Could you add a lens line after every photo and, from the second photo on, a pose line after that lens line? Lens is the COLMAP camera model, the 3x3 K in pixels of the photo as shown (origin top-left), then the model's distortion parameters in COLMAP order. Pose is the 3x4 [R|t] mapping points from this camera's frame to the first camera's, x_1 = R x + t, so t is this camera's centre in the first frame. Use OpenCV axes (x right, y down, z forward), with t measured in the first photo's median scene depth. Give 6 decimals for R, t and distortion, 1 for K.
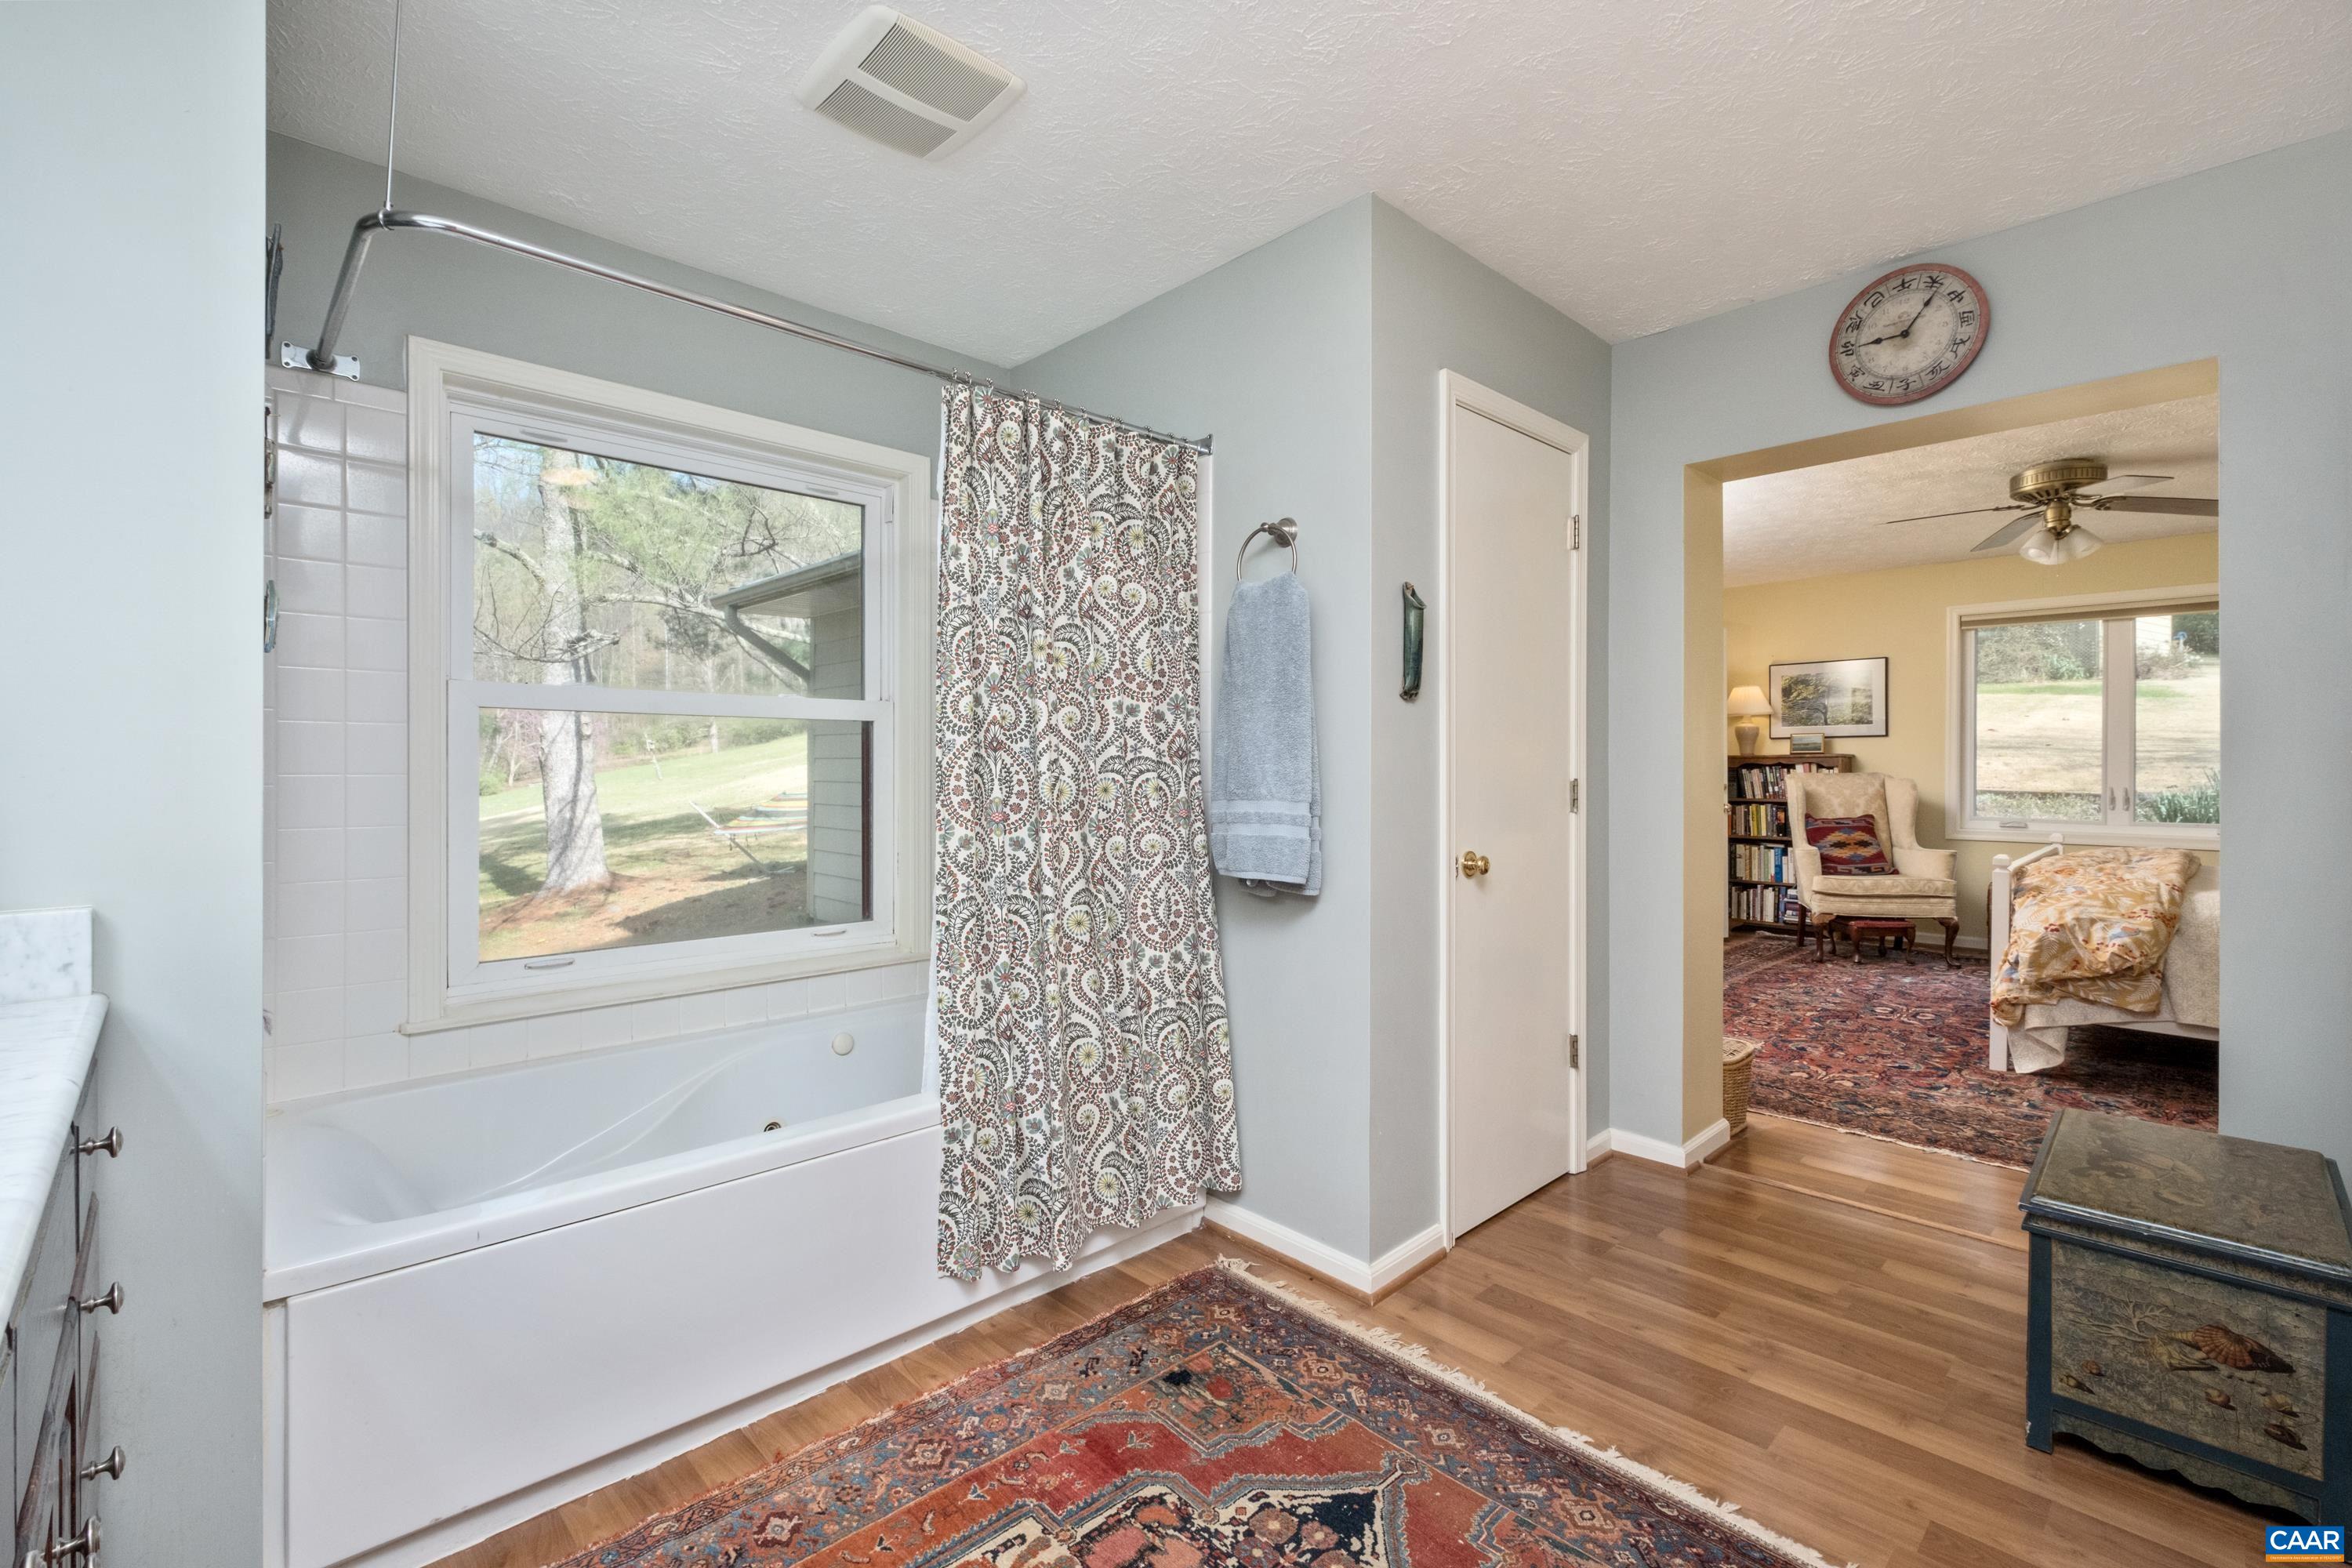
lens RADIAL K [[1045.0, 0, 1177.5], [0, 1045.0, 758.0], [0, 0, 1]] dist [0.002053, -0.000036]
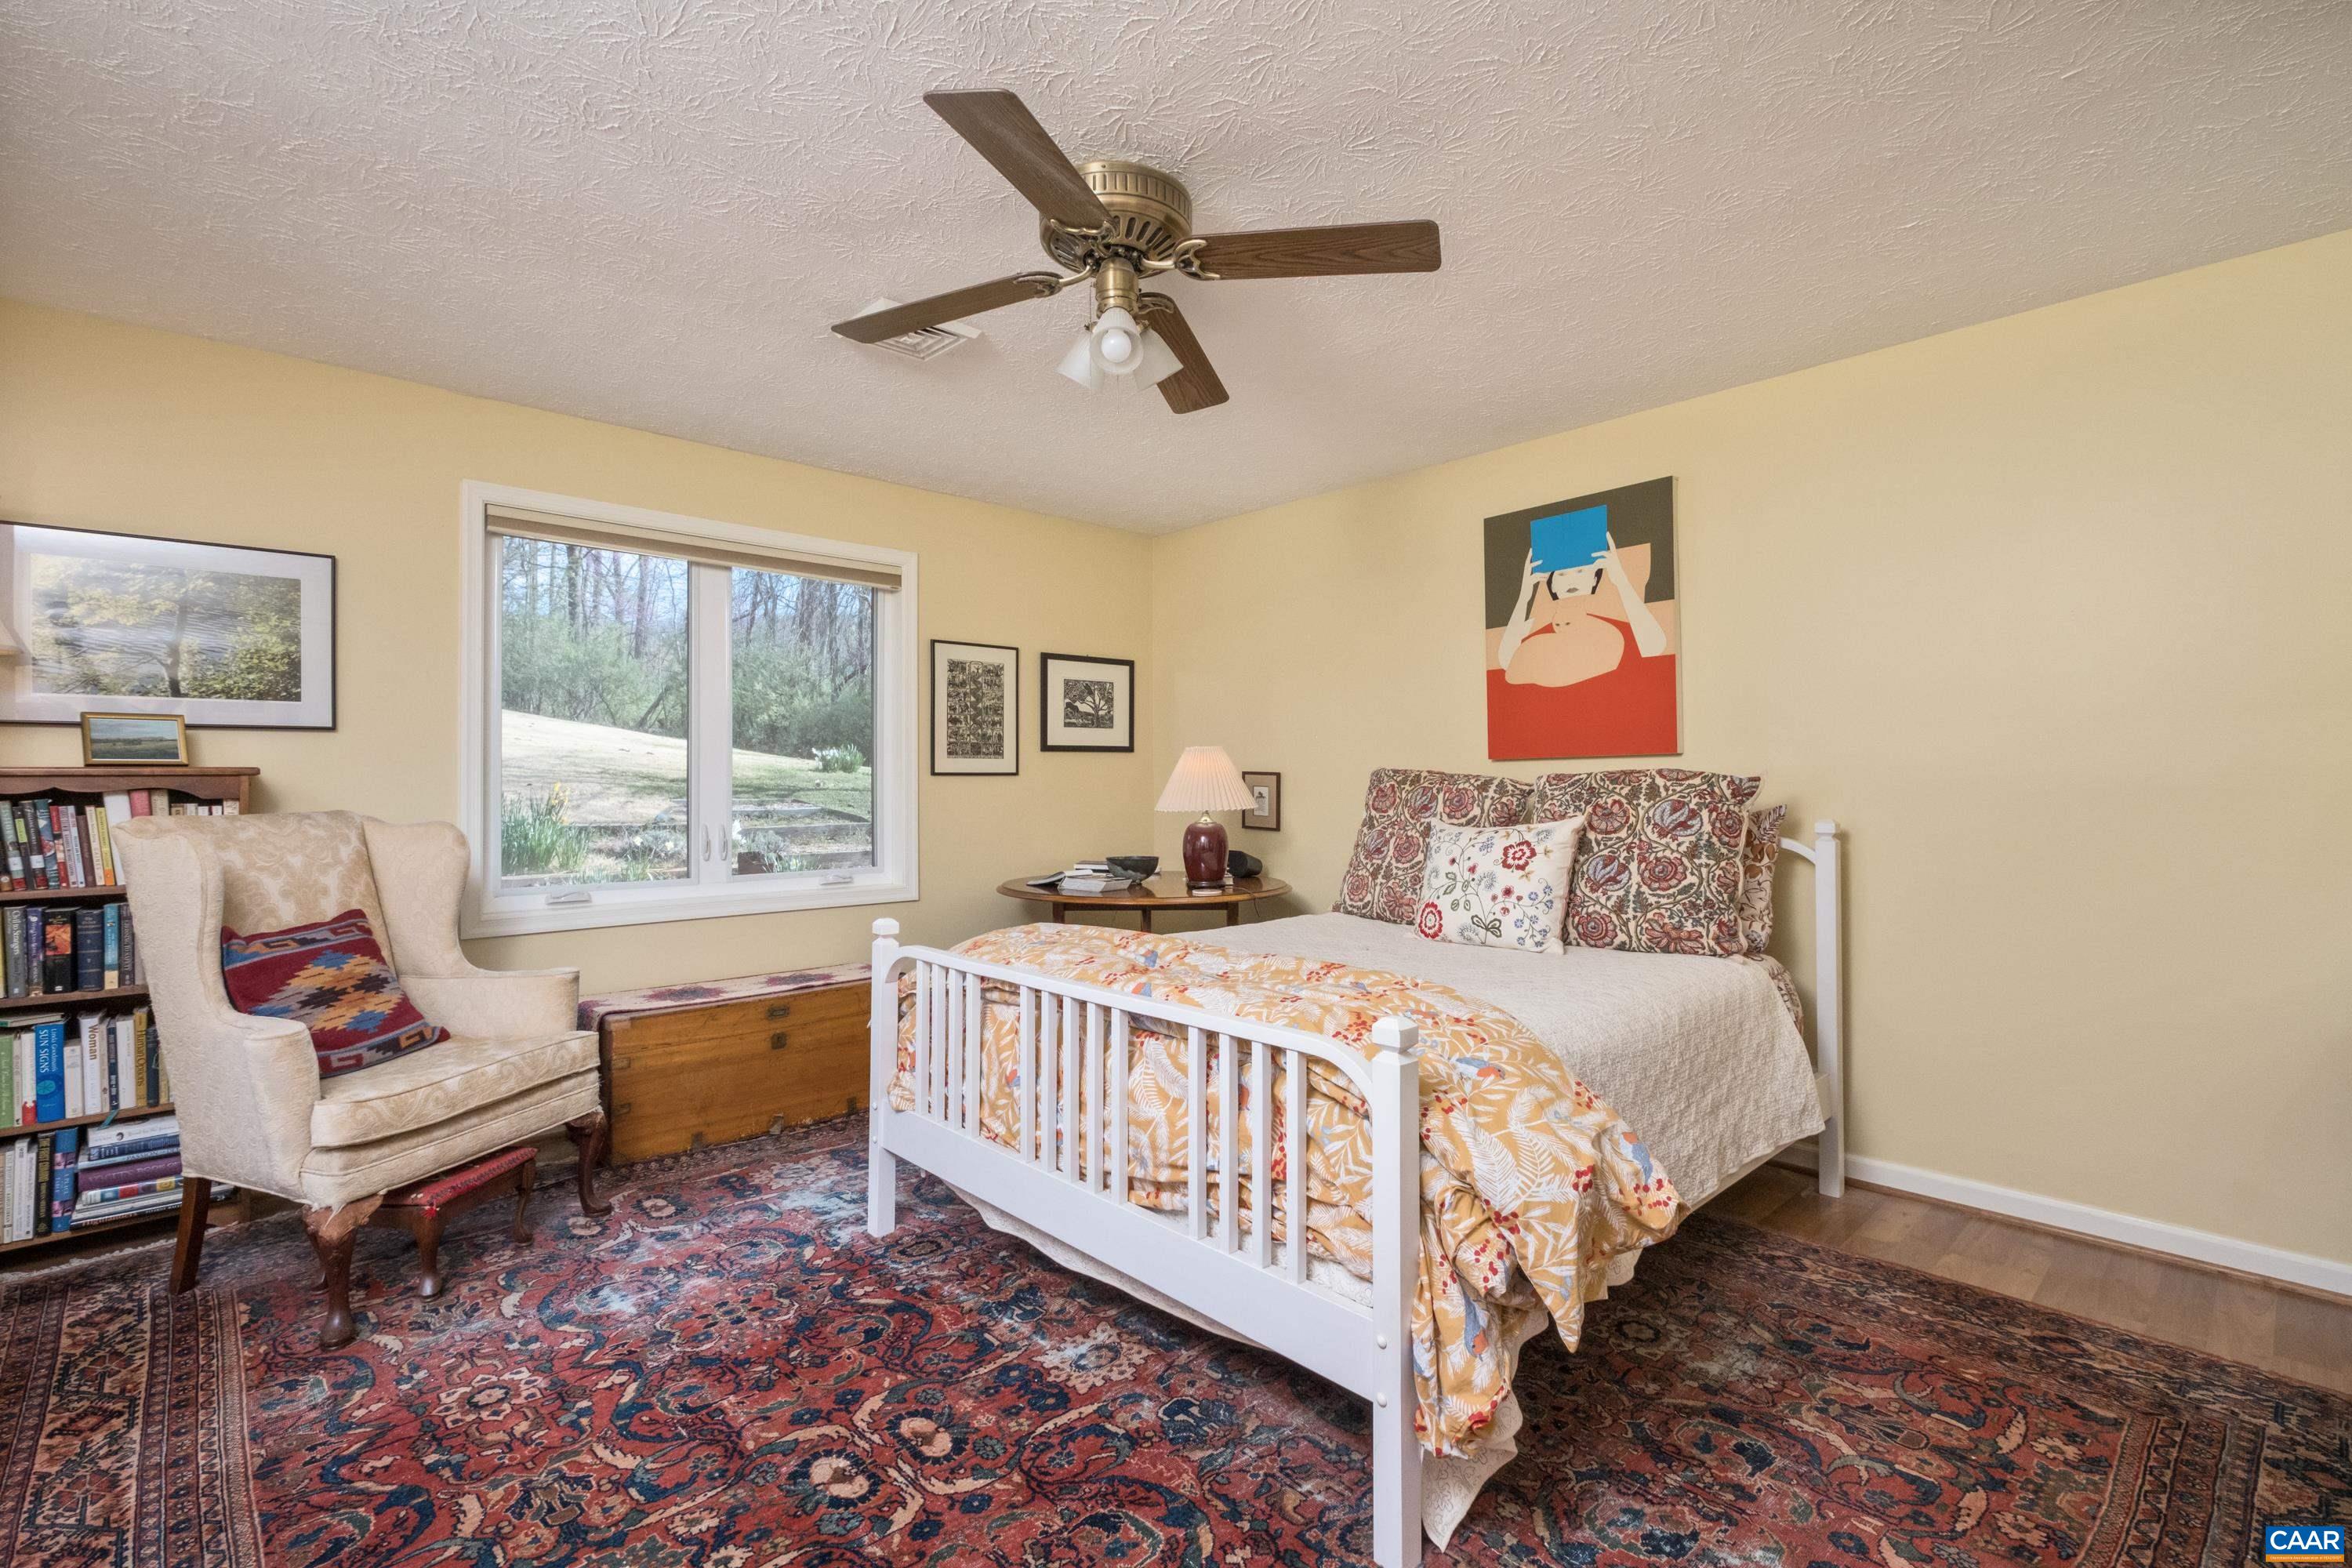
lens RADIAL K [[1042.9, 0, 1108.6], [0, 1042.9, 779.1], [0, 0, 1]] dist [0.000016, -0.000027]
pose [[0.025145, 0.003950, 0.999676, 0.242211], [-0.000663, 0.999992, -0.003934, 0.001976], [-0.999684, -0.000564, 0.025147, 0.679273]]
